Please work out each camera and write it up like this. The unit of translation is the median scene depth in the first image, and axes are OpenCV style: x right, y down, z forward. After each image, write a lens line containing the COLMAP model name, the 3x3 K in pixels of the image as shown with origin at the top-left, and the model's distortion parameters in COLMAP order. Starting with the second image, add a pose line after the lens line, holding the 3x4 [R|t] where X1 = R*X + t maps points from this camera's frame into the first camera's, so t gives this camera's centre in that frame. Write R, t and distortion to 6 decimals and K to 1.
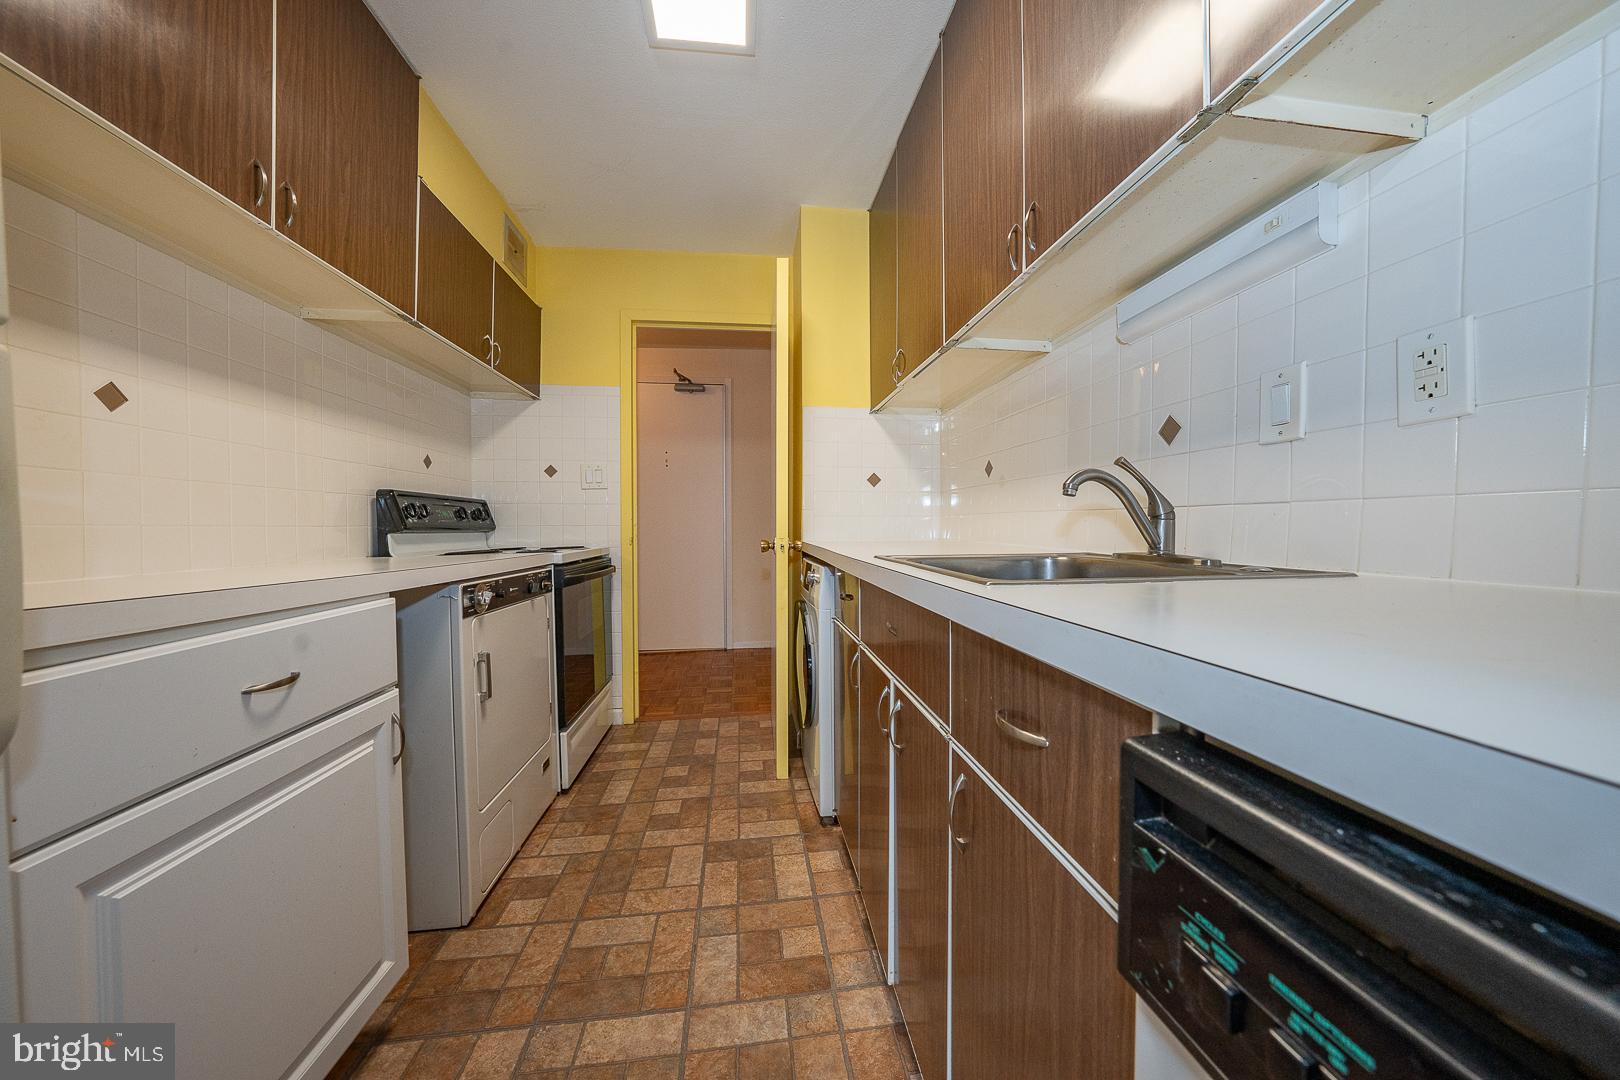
lens RADIAL K [[591.5, 0, 816.9], [0, 591.5, 538.0], [0, 0, 1]] dist [0.000439, 0.000036]
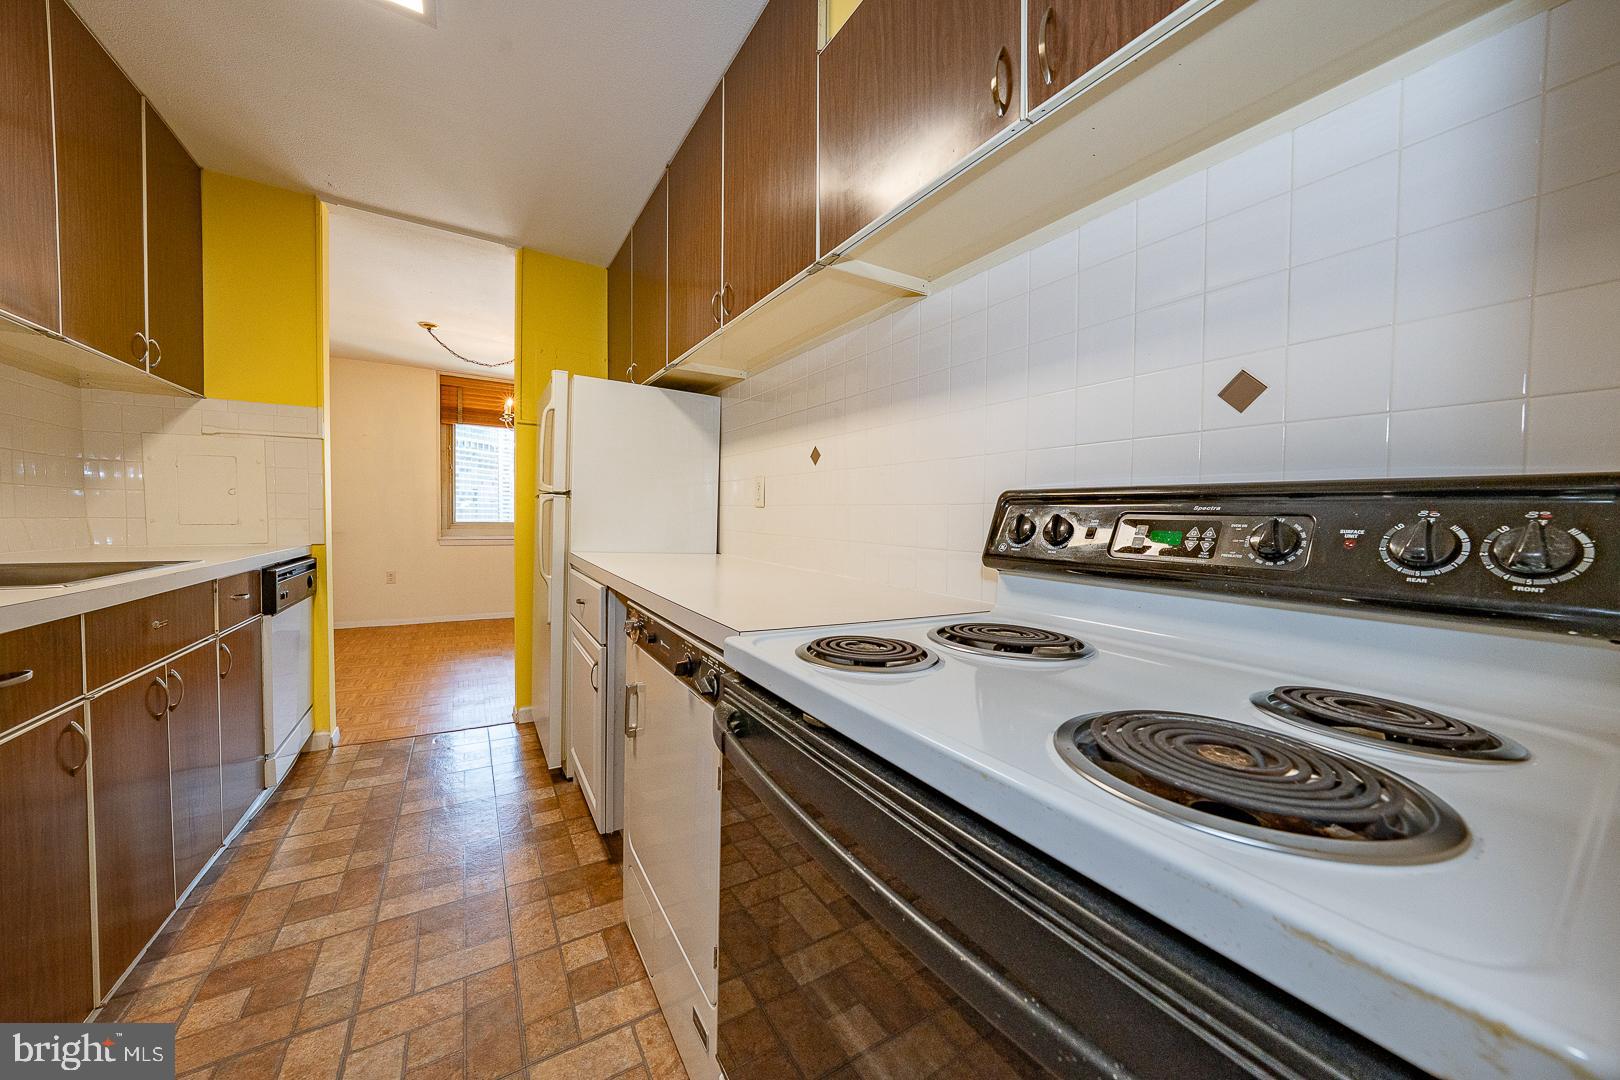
lens RADIAL K [[591.5, 0, 811.3], [0, 591.5, 536.1], [0, 0, 1]] dist [0.000439, 0.000036]
pose [[-0.919848, 0.000091, -0.392274, -0.457574], [-0.018111, 0.998924, 0.042699, -0.072676], [0.391856, 0.046381, -0.918857, 1.959906]]
